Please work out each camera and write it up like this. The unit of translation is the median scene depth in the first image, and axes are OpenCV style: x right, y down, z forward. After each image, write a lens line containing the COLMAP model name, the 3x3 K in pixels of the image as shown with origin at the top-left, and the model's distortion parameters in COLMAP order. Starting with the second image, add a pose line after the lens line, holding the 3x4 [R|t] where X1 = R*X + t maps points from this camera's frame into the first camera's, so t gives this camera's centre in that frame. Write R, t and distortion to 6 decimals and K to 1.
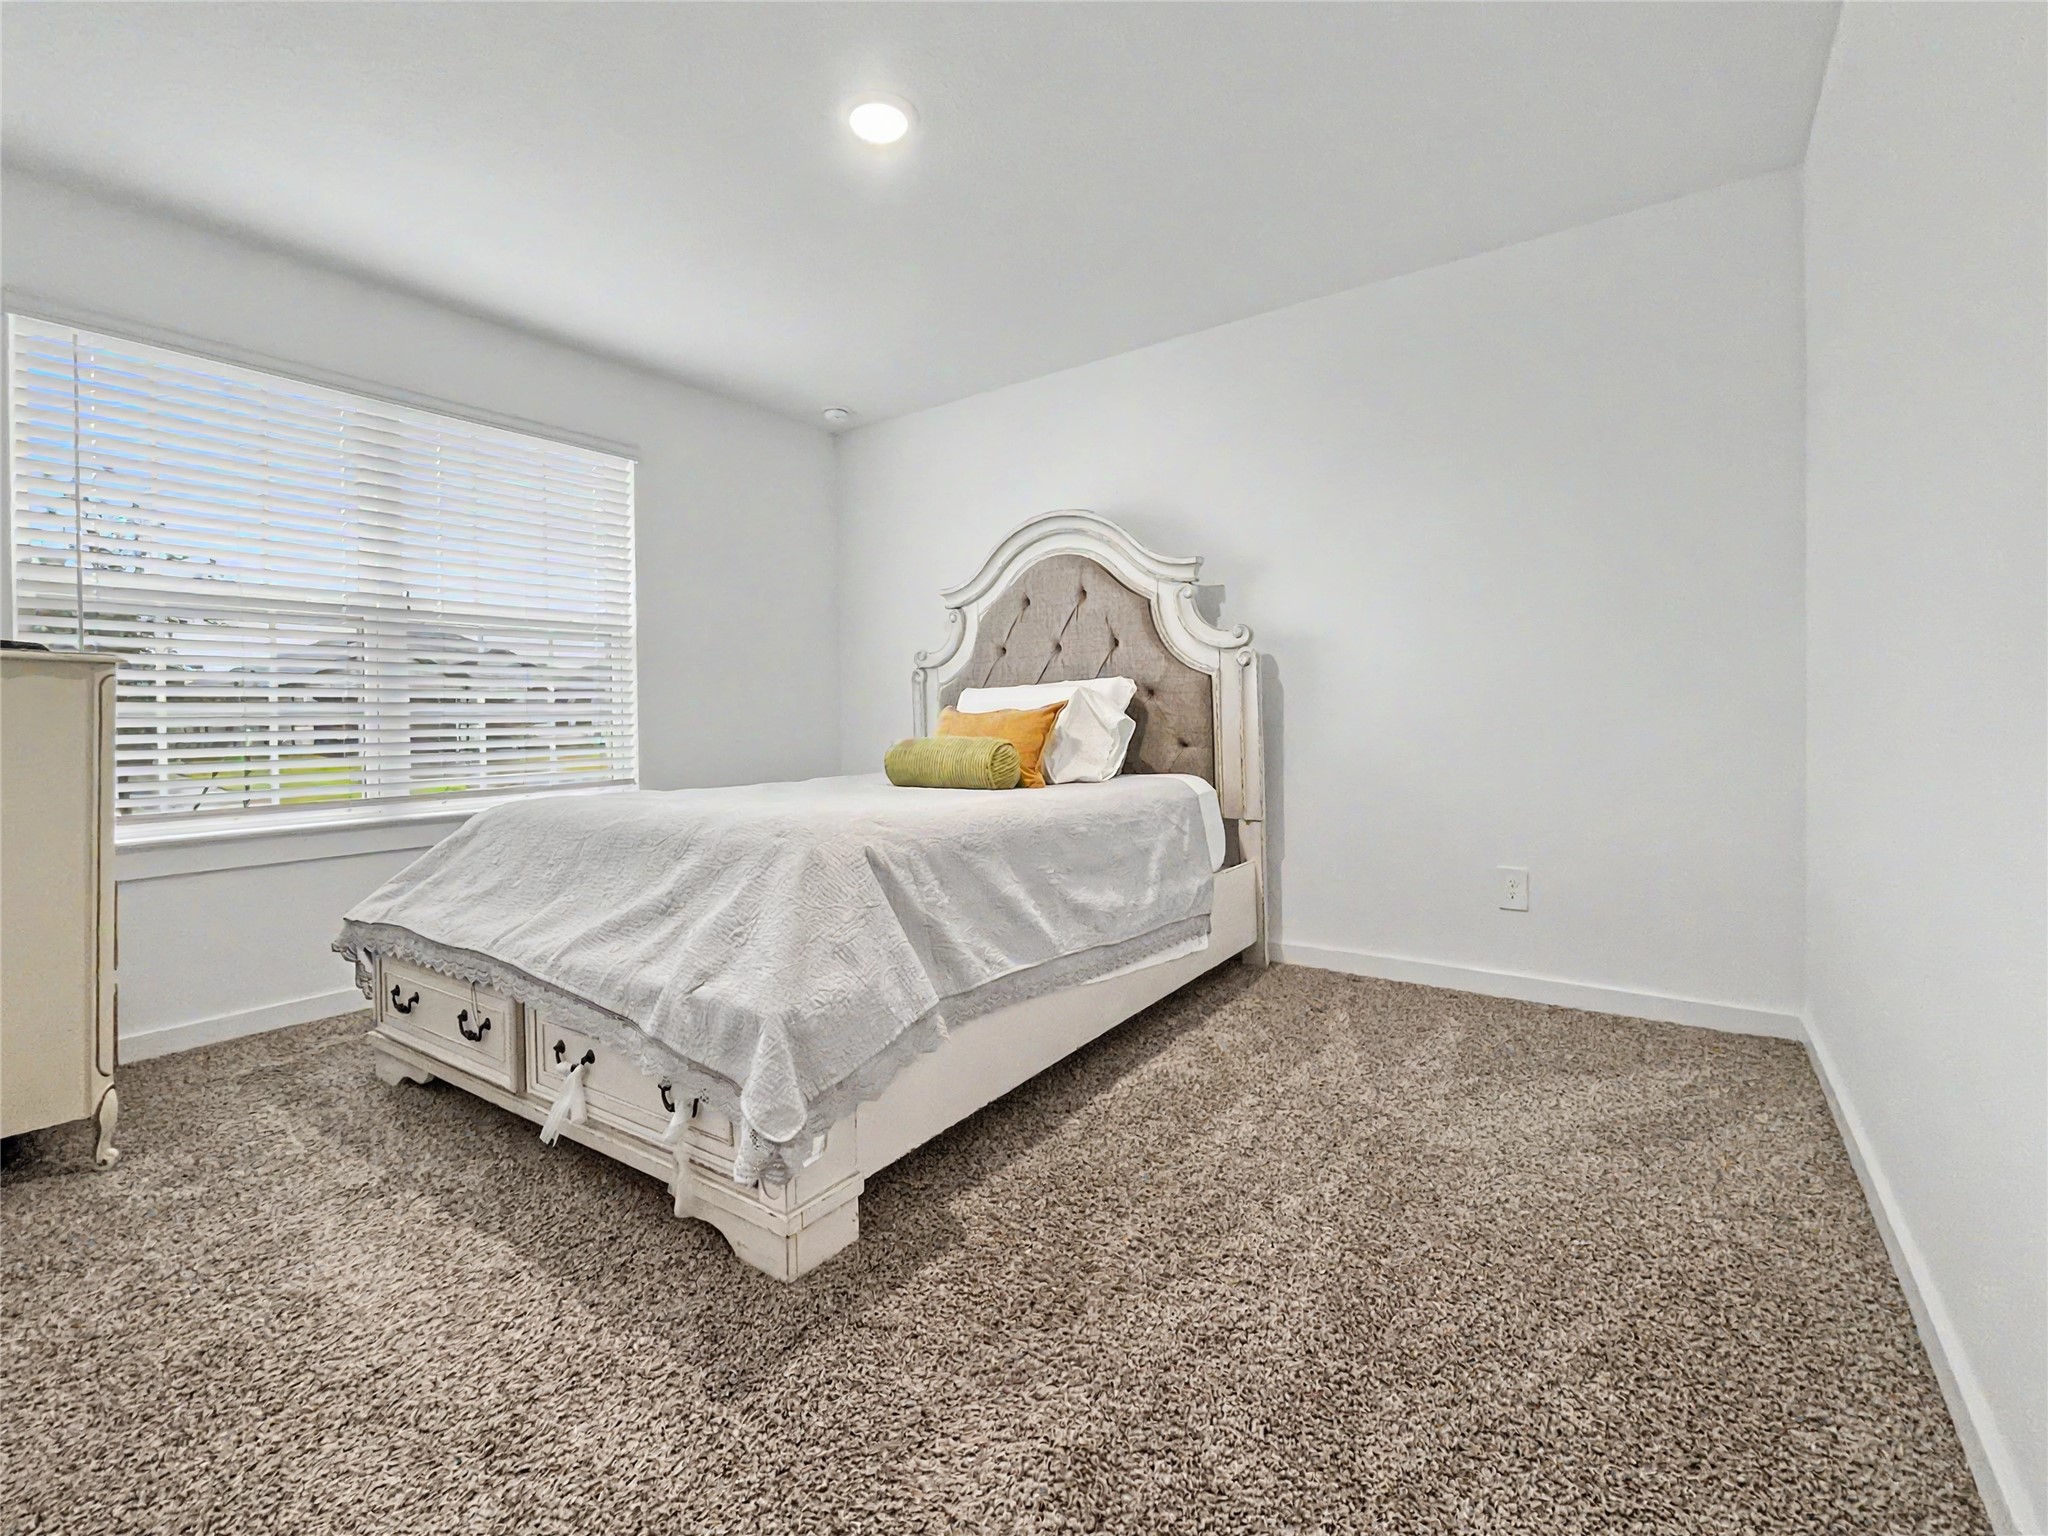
lens RADIAL K [[948.9, 0, 1026.7], [0, 948.9, 694.7], [0, 0, 1]] dist [0.001036, -0.000565]
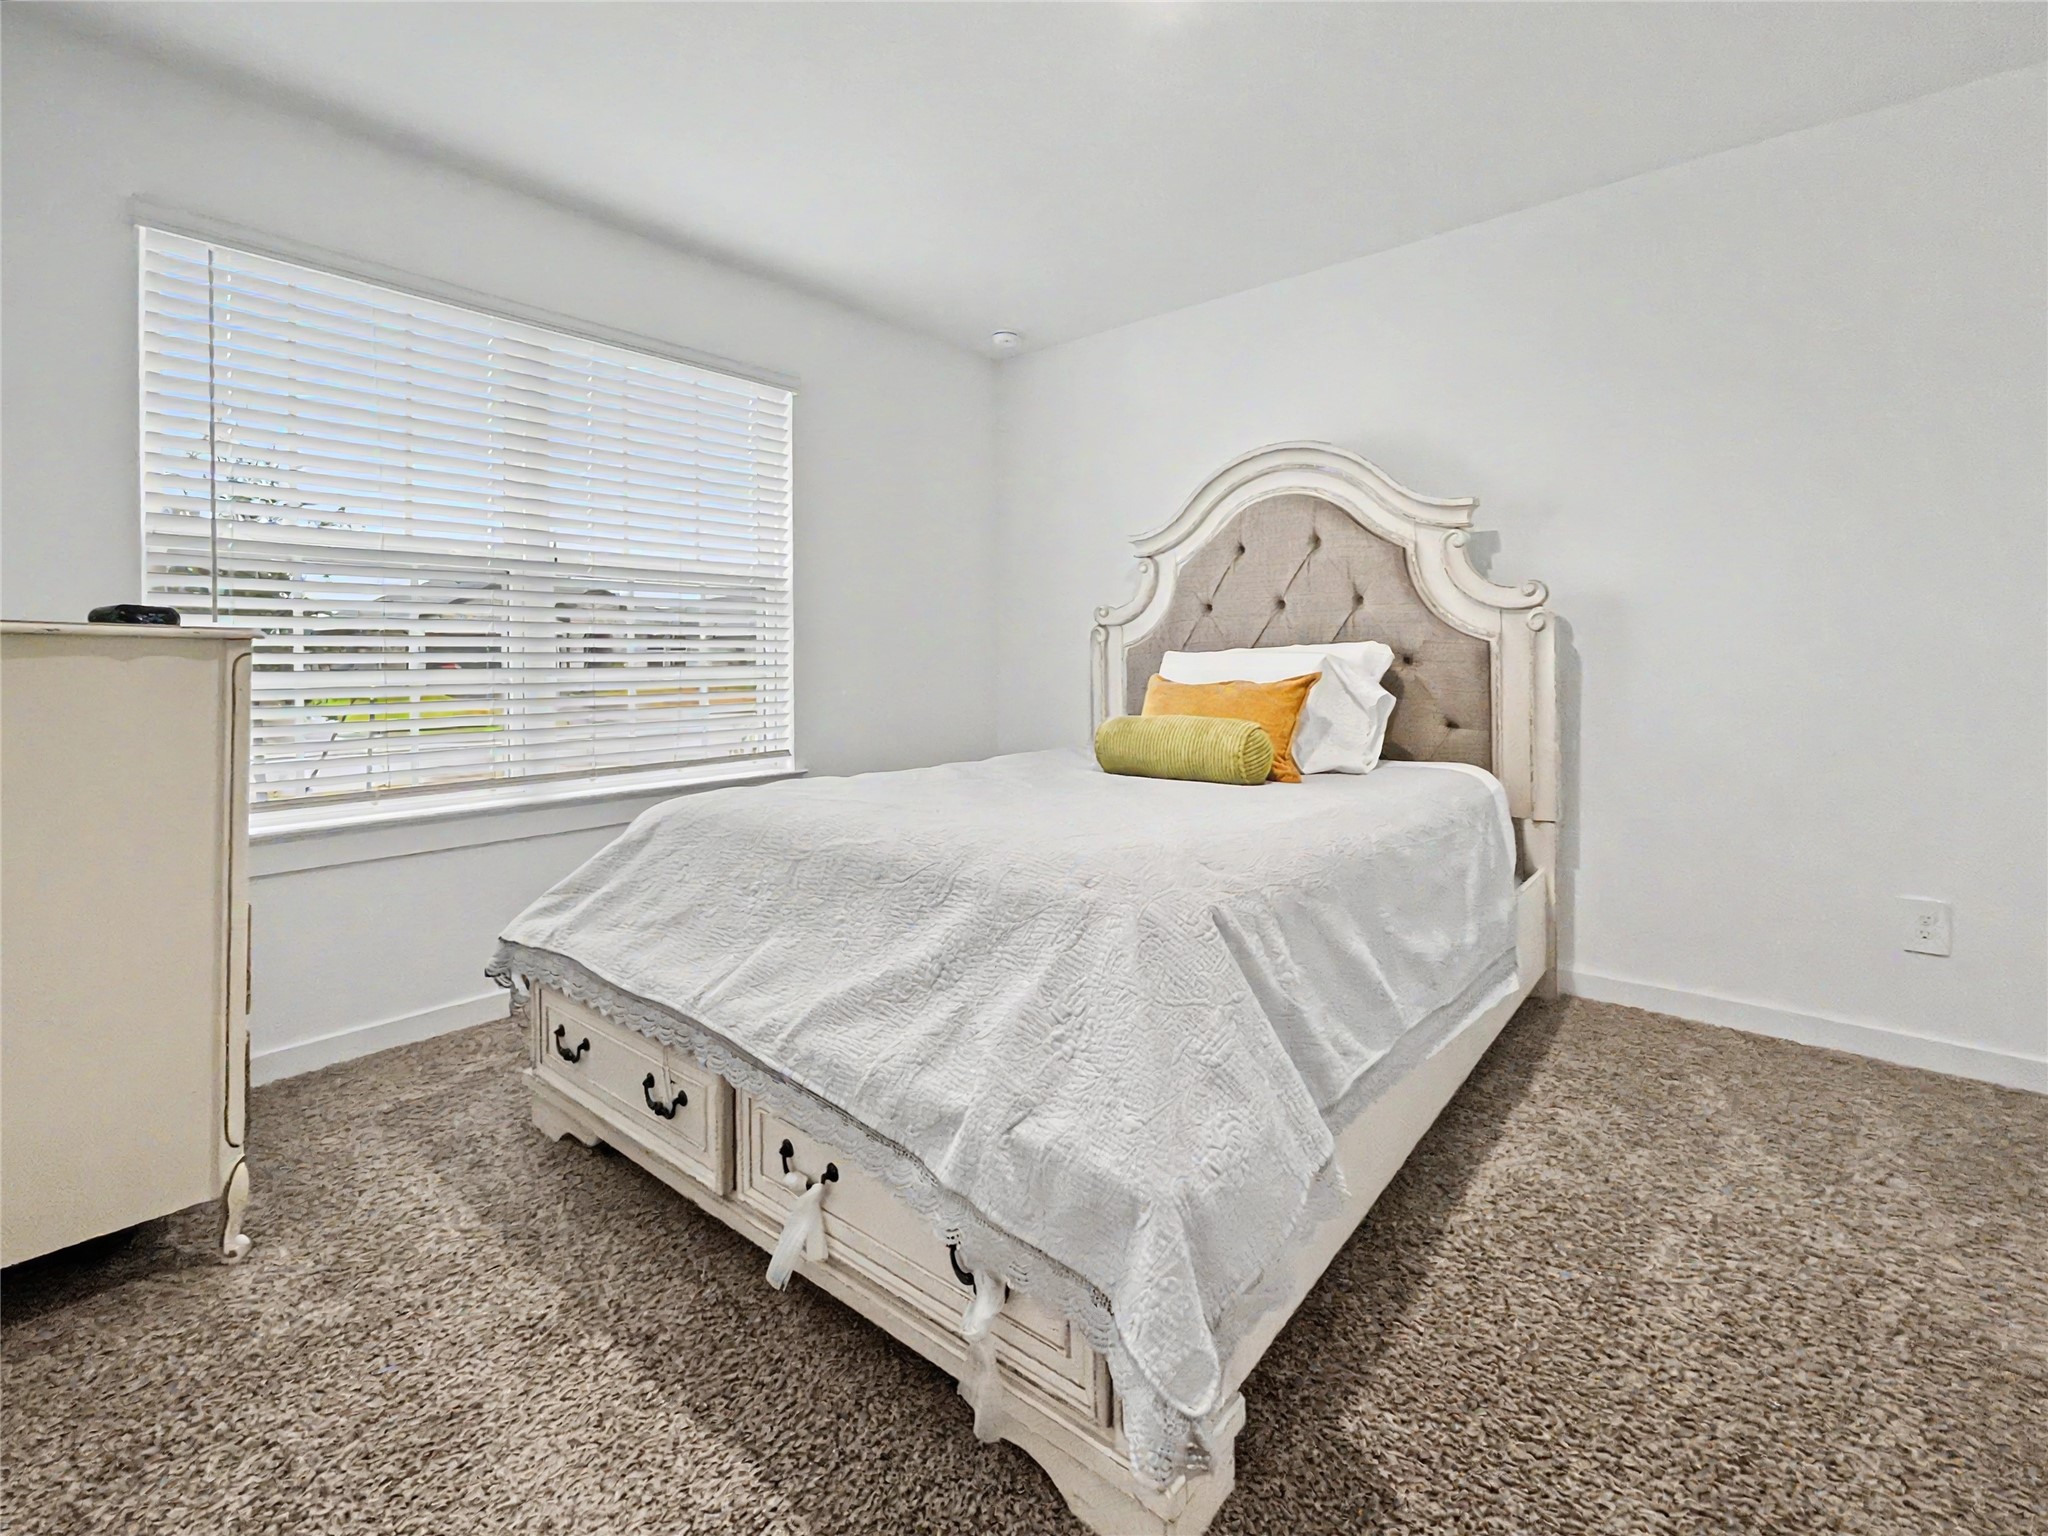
lens RADIAL K [[964.4, 0, 1020.1], [0, 964.4, 631.0], [0, 0, 1]] dist [-0.003452, 0.000882]
pose [[0.996006, 0.005956, -0.089085, -0.180466], [-0.006333, 0.999972, -0.003948, -0.031890], [0.089059, 0.004496, 0.996016, 0.186361]]
